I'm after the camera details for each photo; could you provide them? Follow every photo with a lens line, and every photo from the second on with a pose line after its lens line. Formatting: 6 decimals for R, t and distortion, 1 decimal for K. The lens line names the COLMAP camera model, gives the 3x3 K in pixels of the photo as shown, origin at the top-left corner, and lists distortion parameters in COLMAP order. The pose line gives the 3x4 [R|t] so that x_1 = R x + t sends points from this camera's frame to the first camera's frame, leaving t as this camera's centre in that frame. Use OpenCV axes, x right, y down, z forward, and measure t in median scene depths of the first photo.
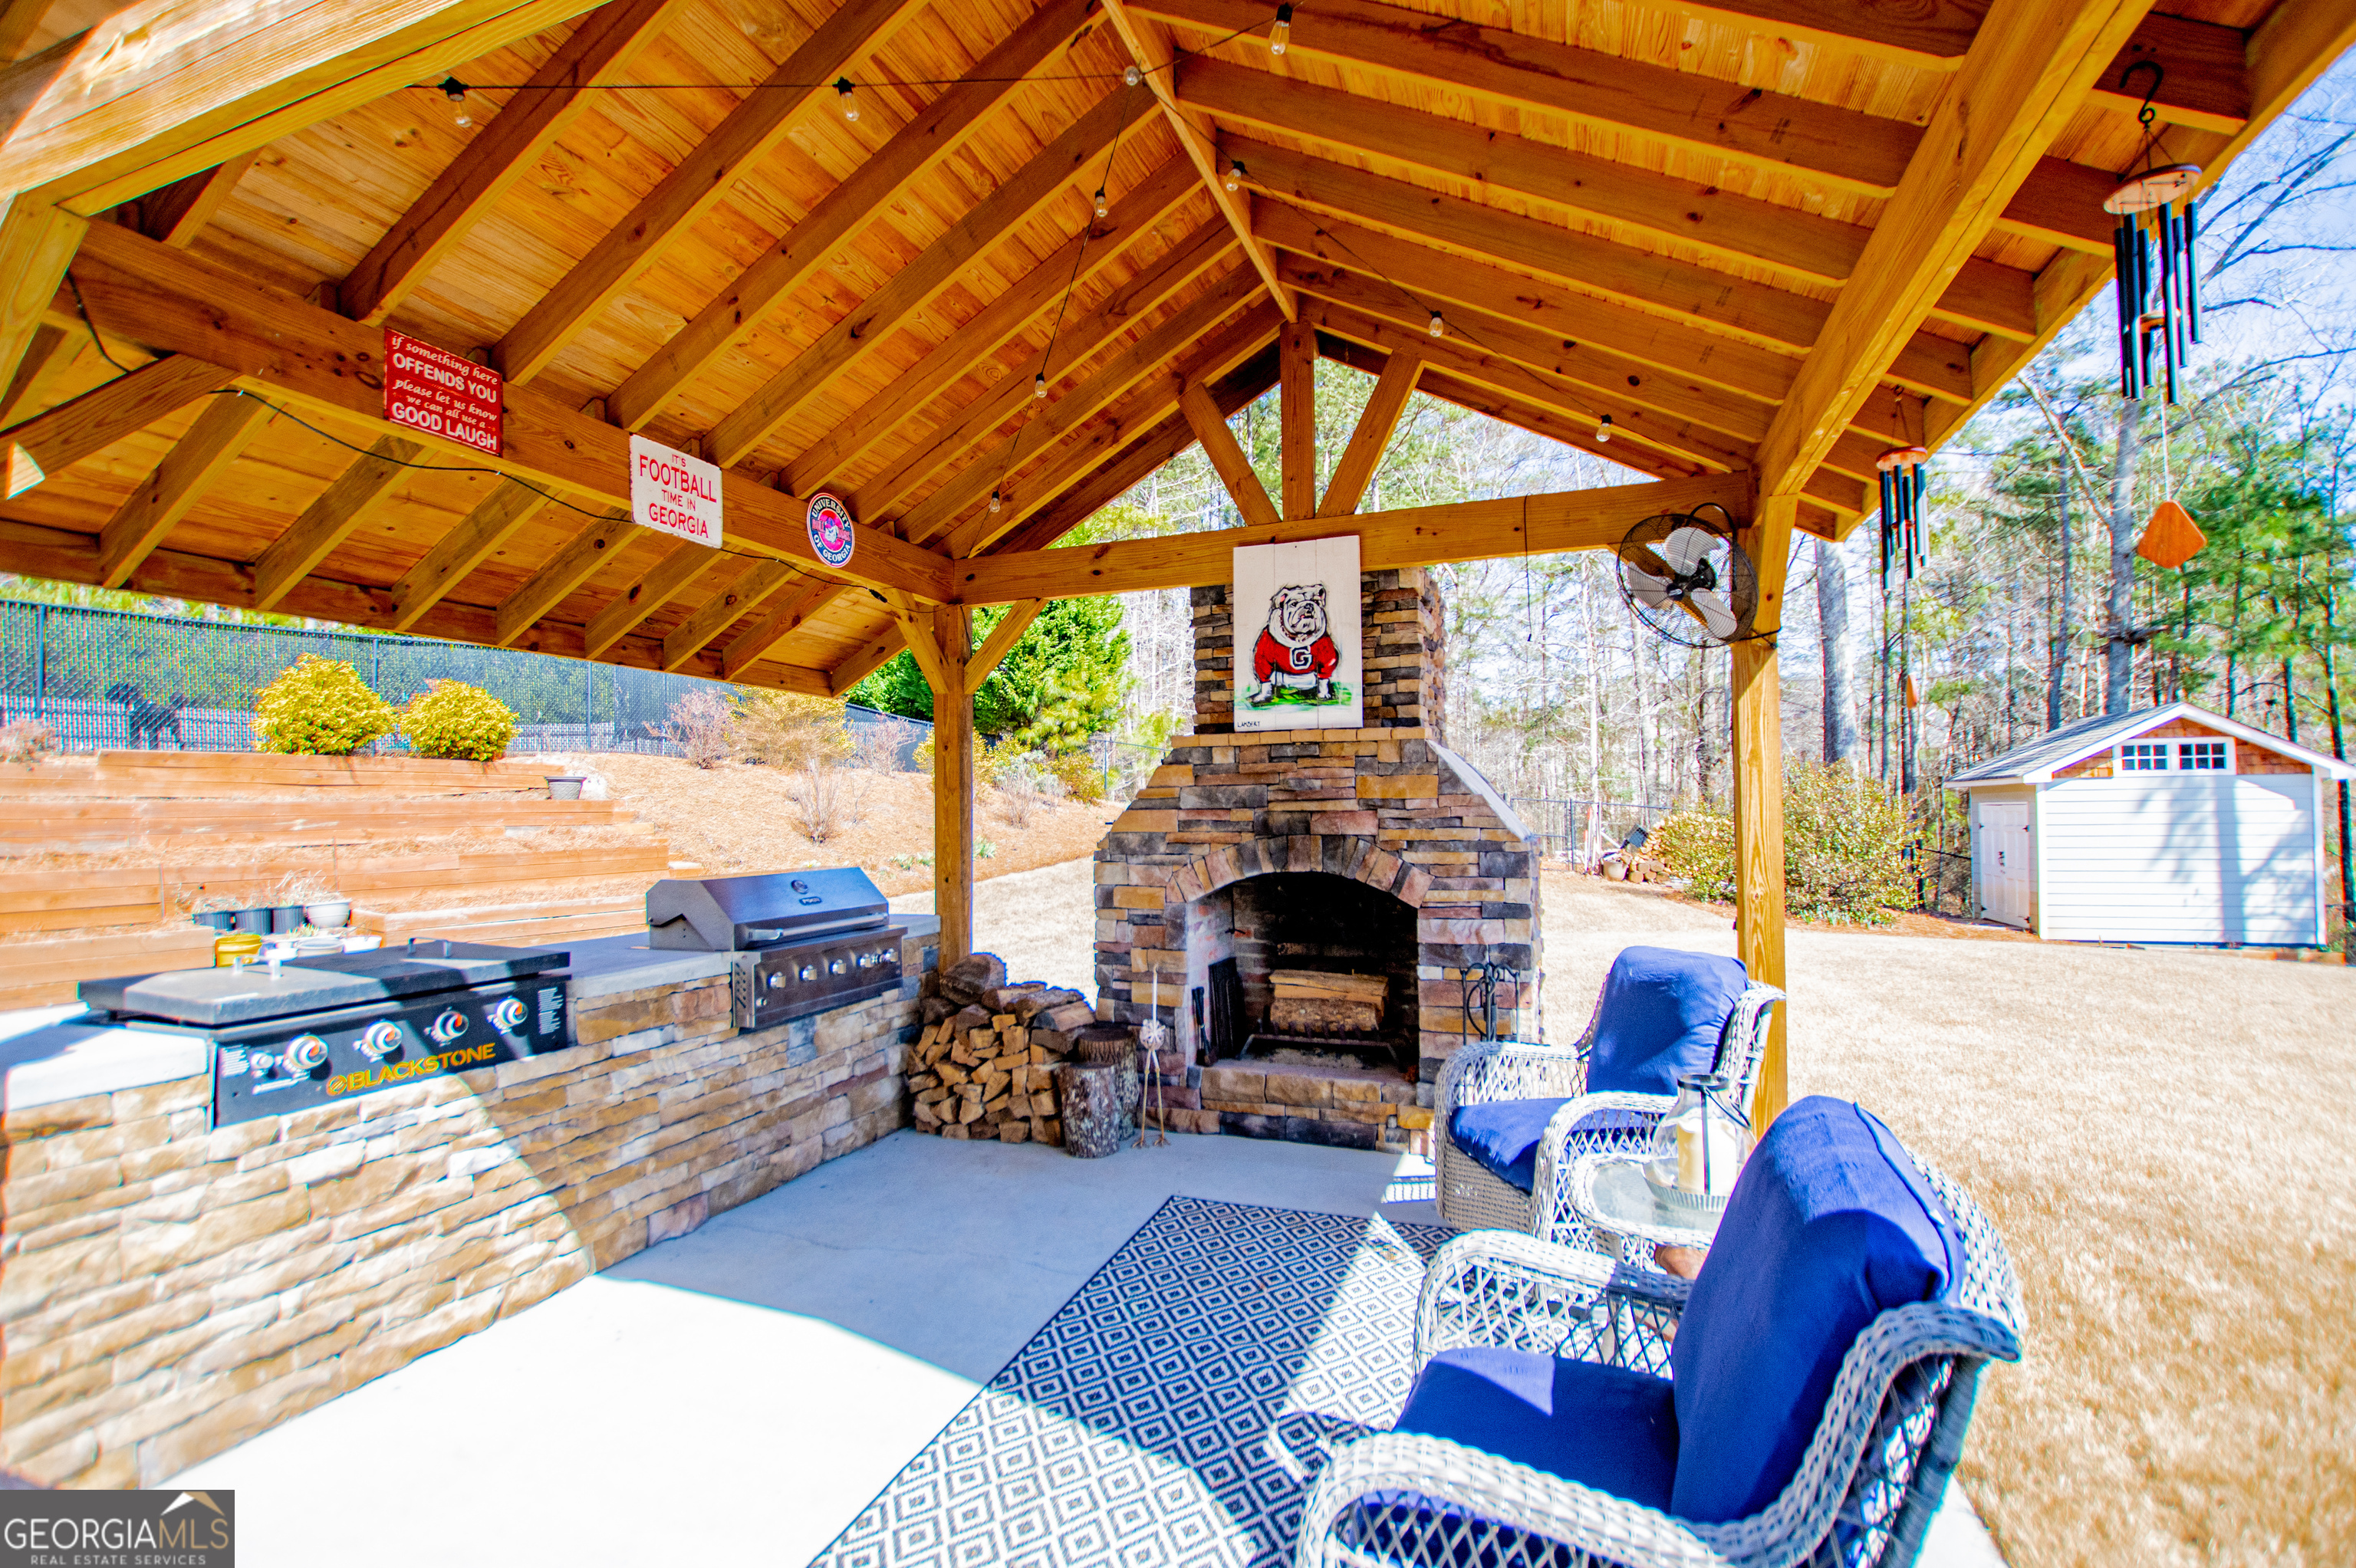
lens RADIAL K [[1058.5, 0, 1188.8], [0, 1058.5, 787.1], [0, 0, 1]] dist [-0.035317, -0.000448]
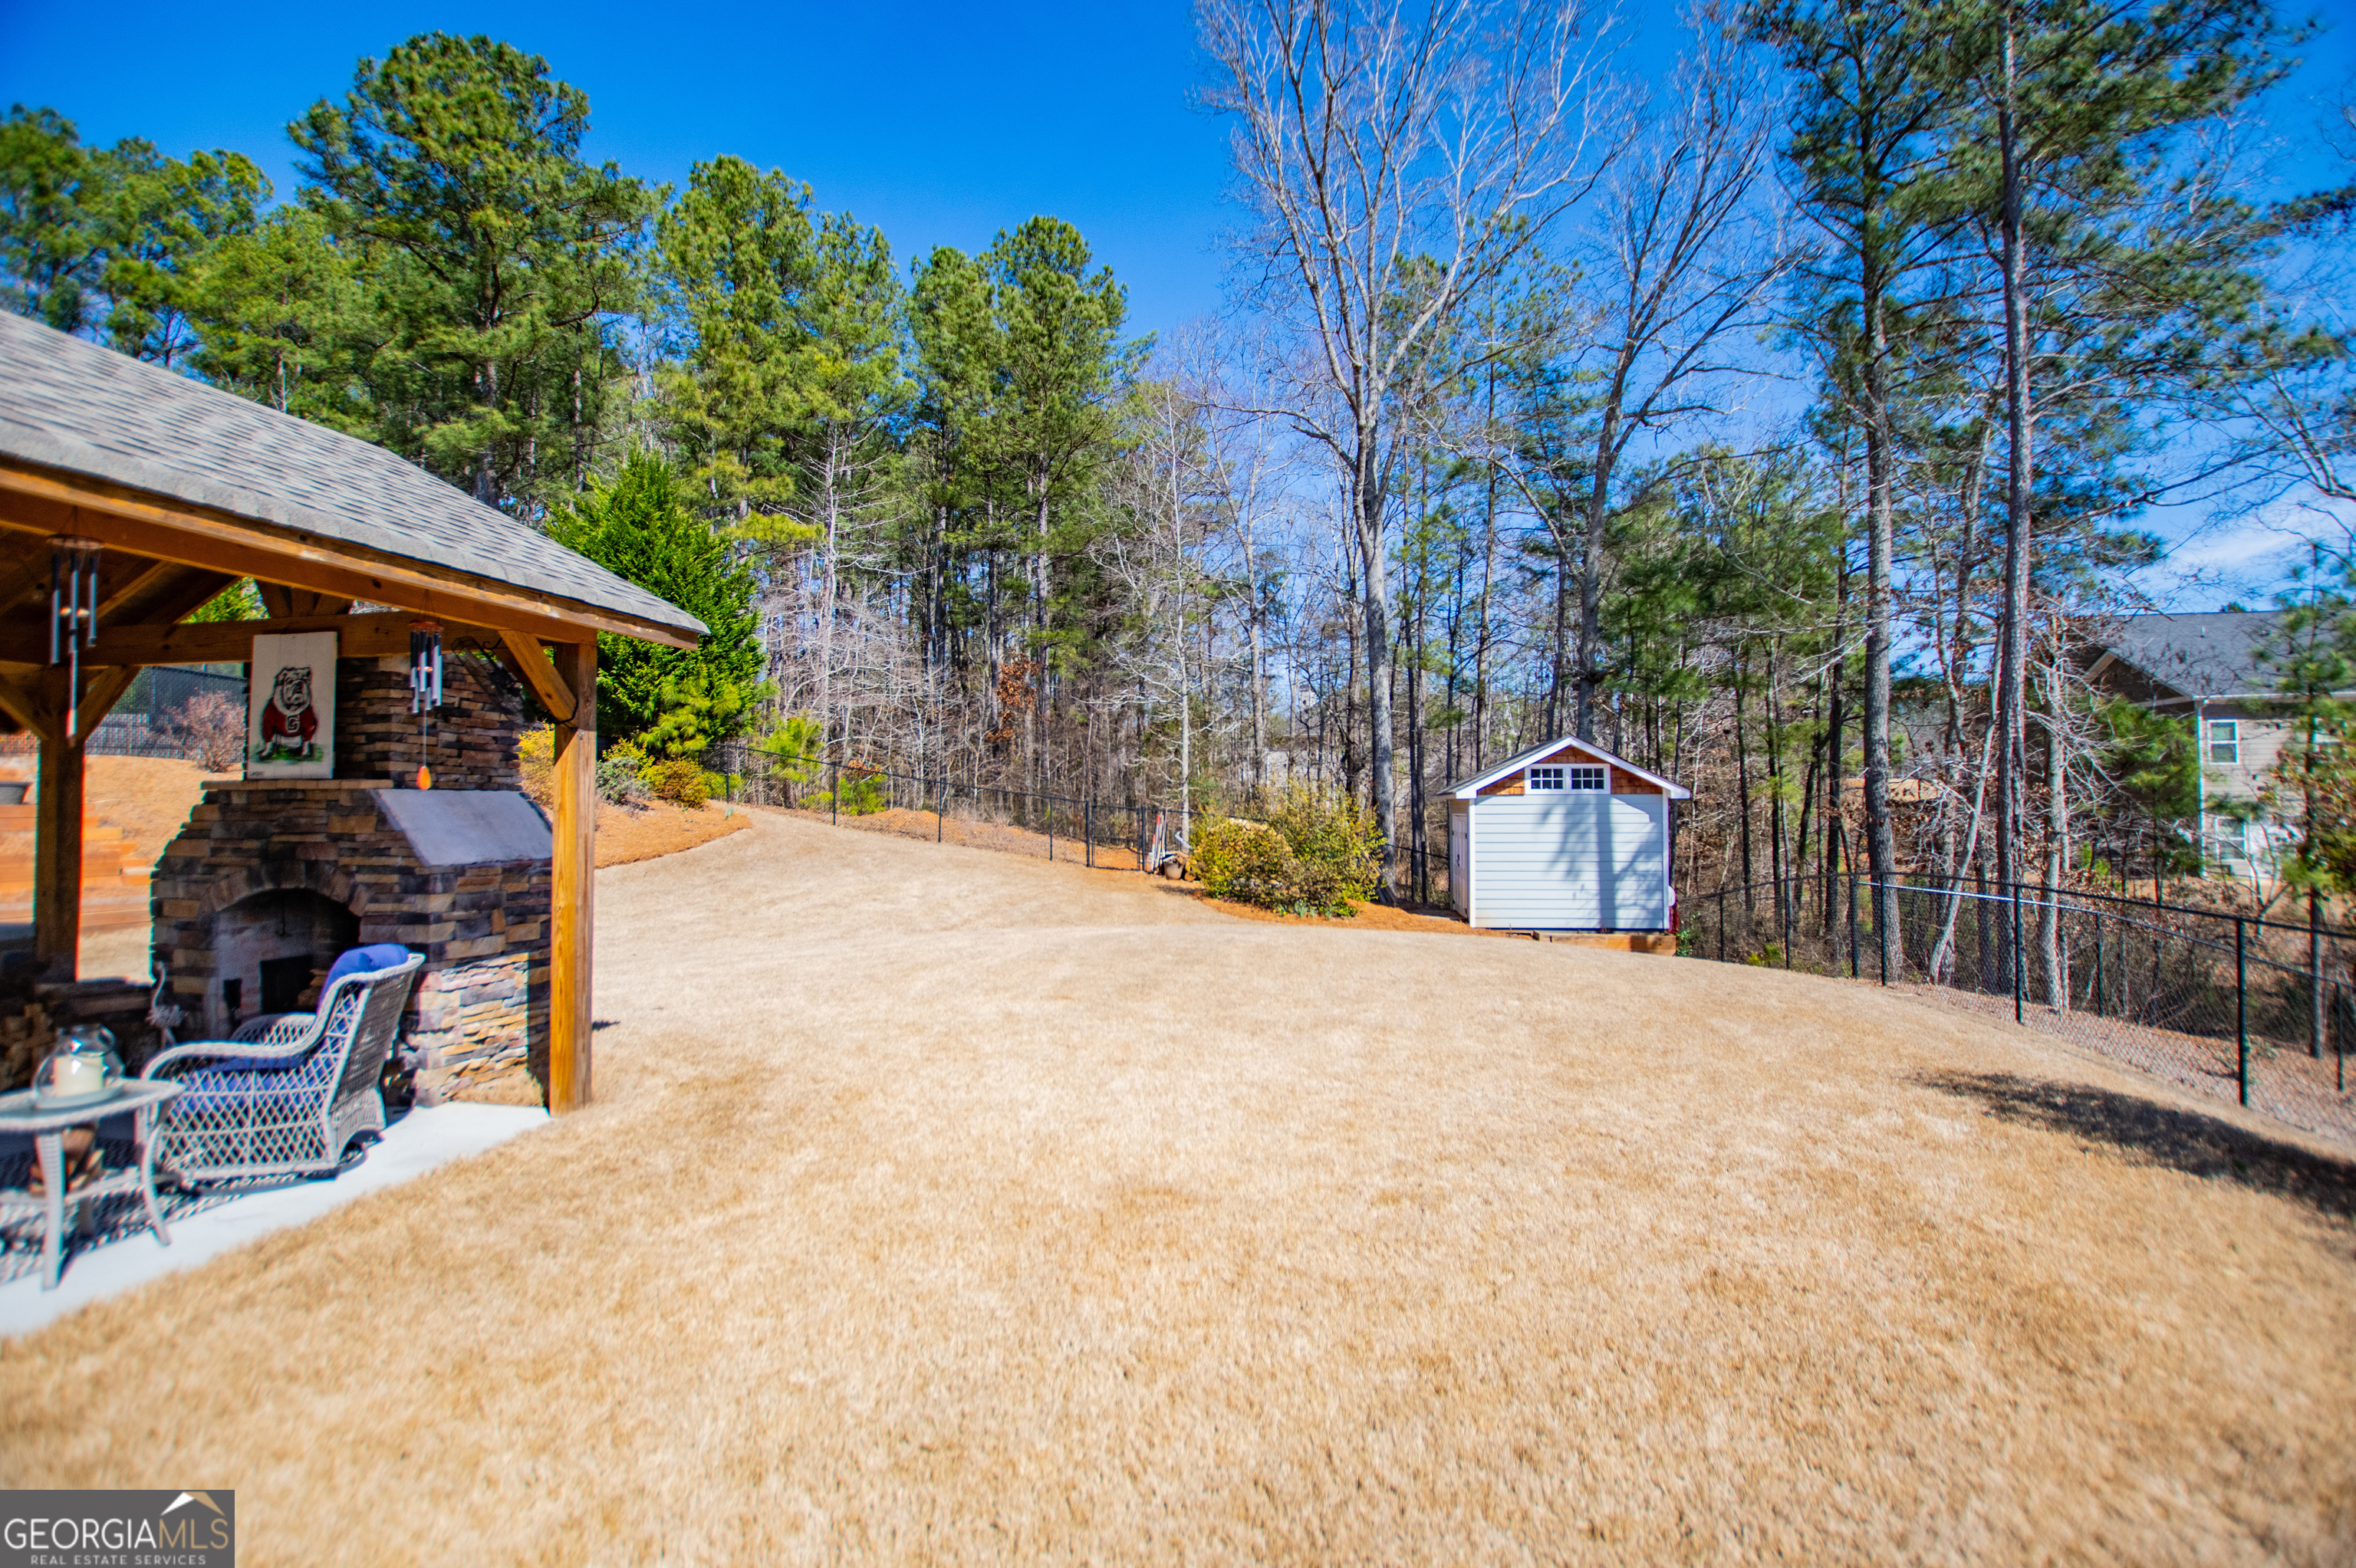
lens RADIAL K [[1049.0, 0, 1282.6], [0, 1049.0, 785.1], [0, 0, 1]] dist [-0.054467, 0.011768]
pose [[0.975665, 0.010351, 0.219021, 0.352275], [-0.011366, 0.999930, 0.003373, -0.022384], [-0.218971, -0.005781, 0.975714, -0.161705]]
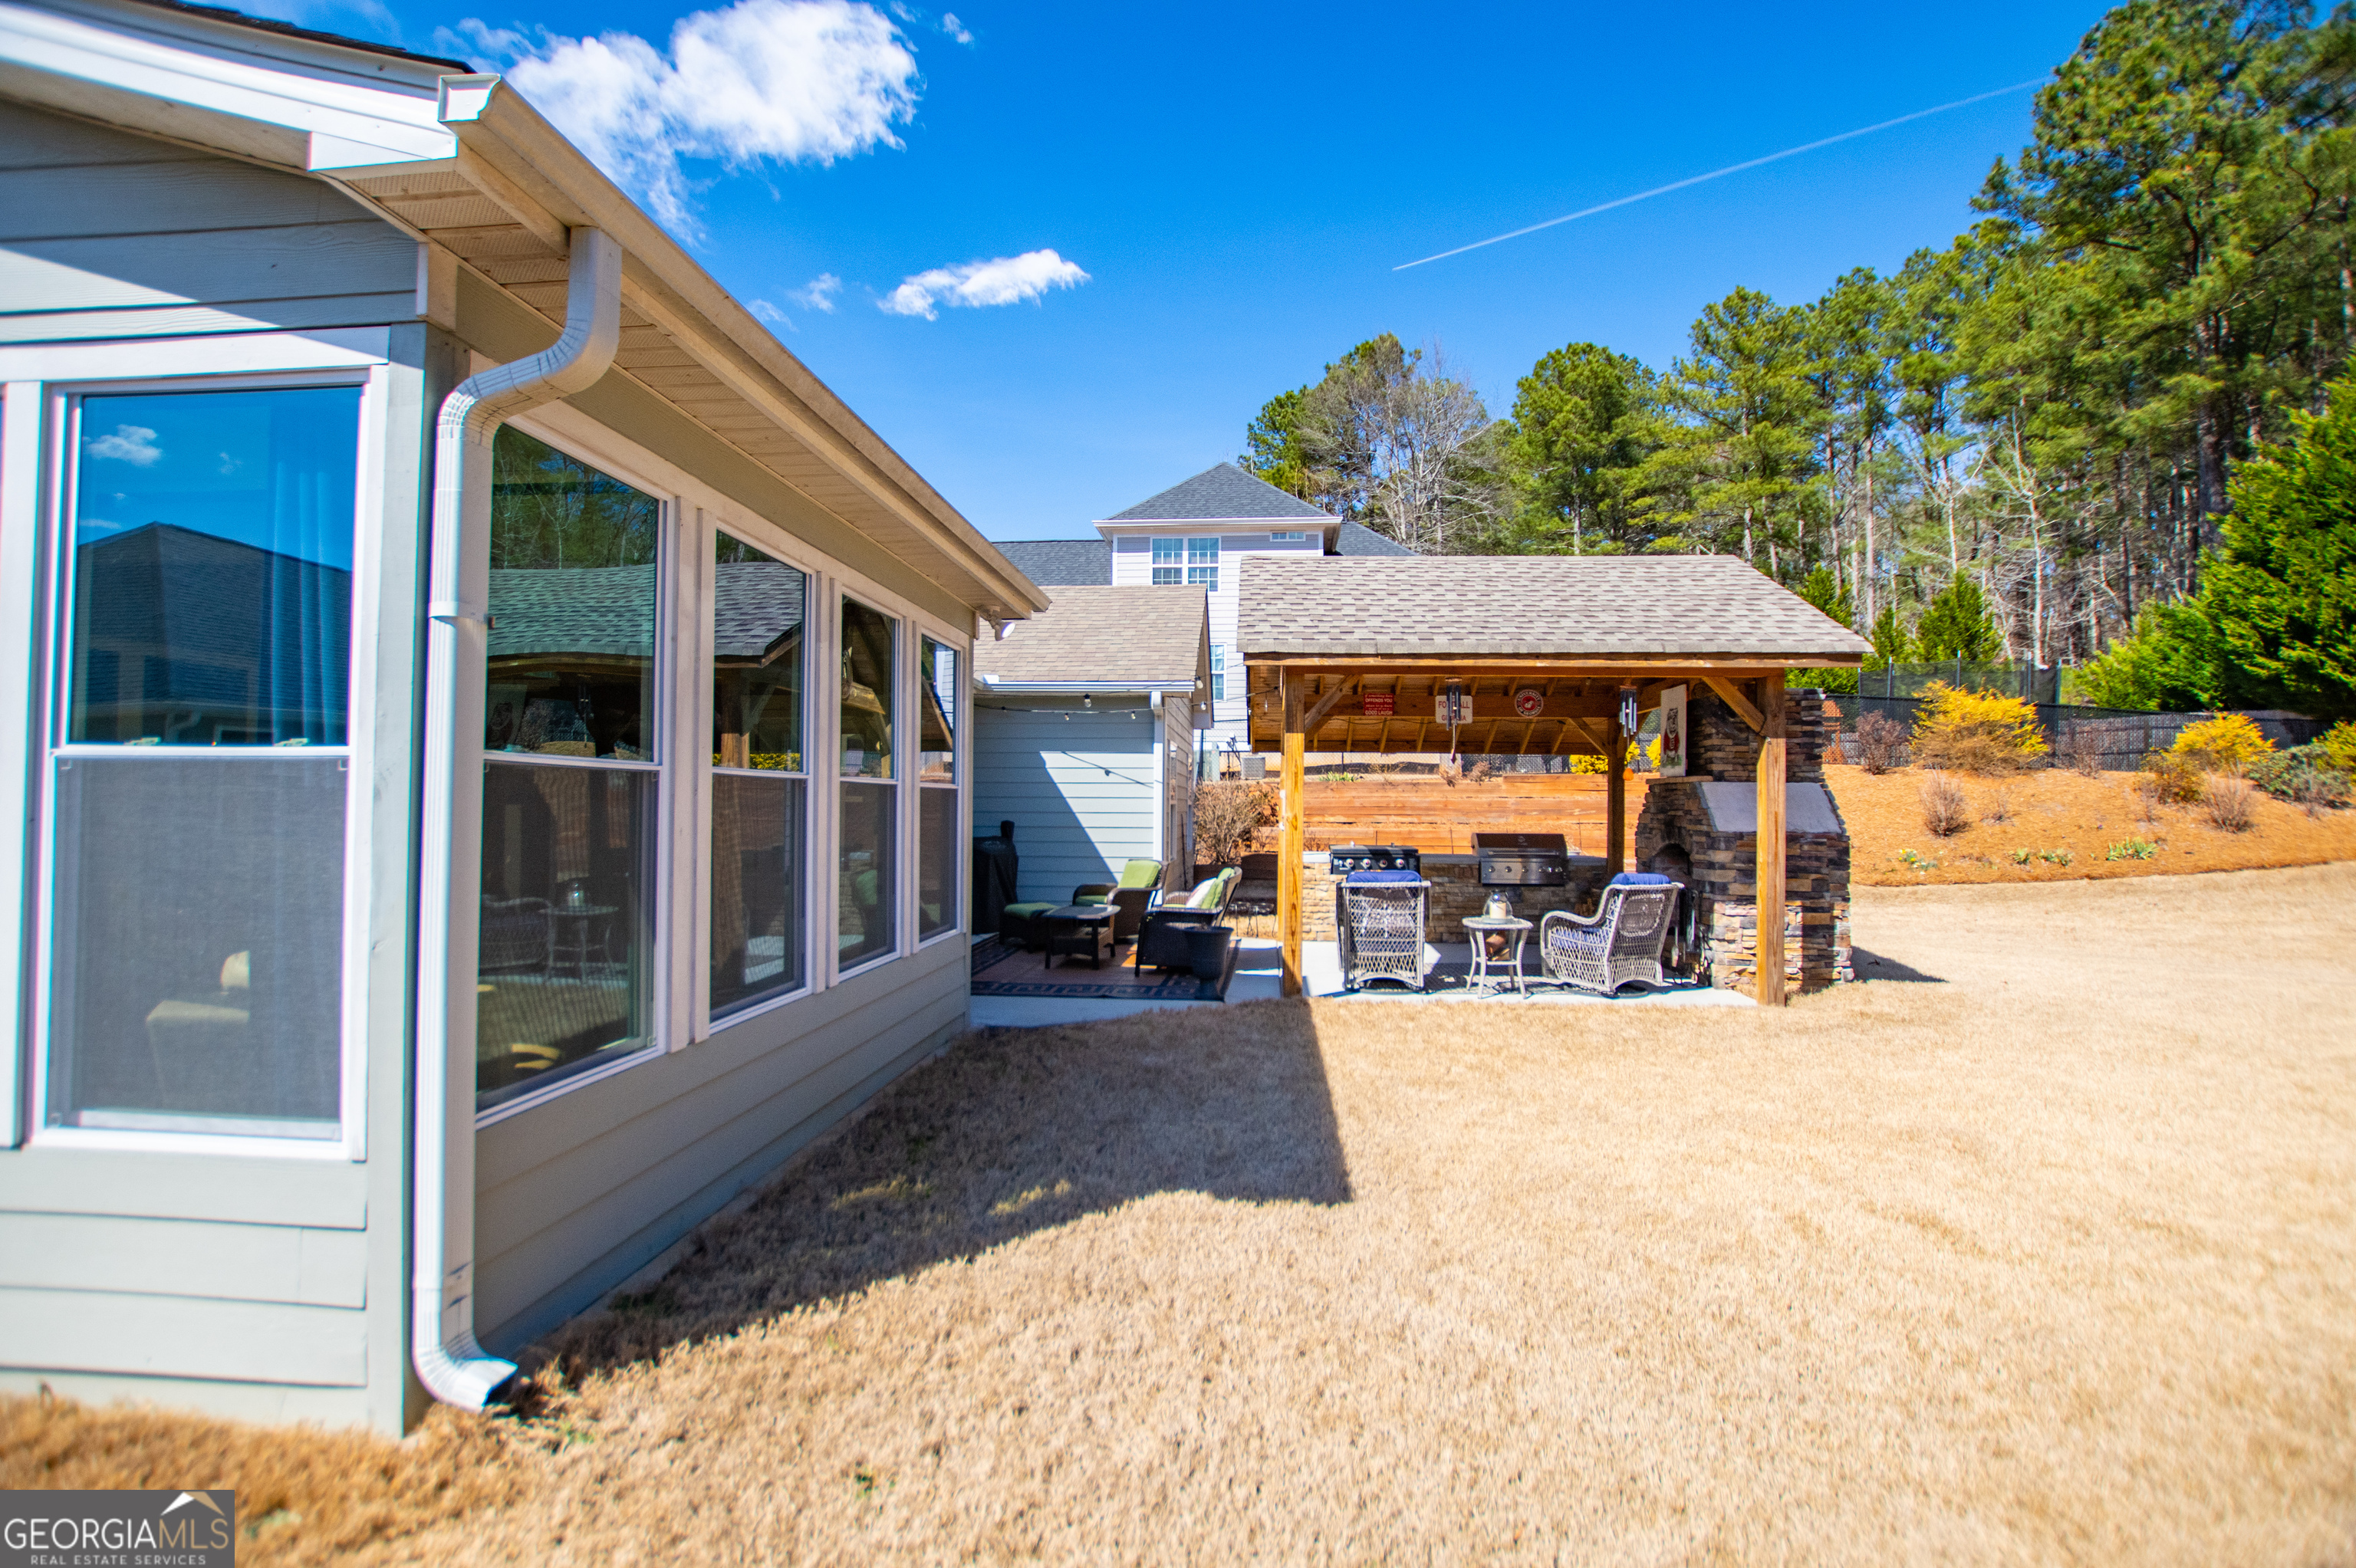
lens RADIAL K [[1109.5, 0, 1139.8], [0, 1109.5, 776.4], [0, 0, 1]] dist [0.000304, -0.000070]
pose [[0.230749, -0.010290, -0.972959, 0.699212], [0.012996, 0.999887, -0.007492, -0.017899], [0.972926, -0.010916, 0.230857, -0.192467]]
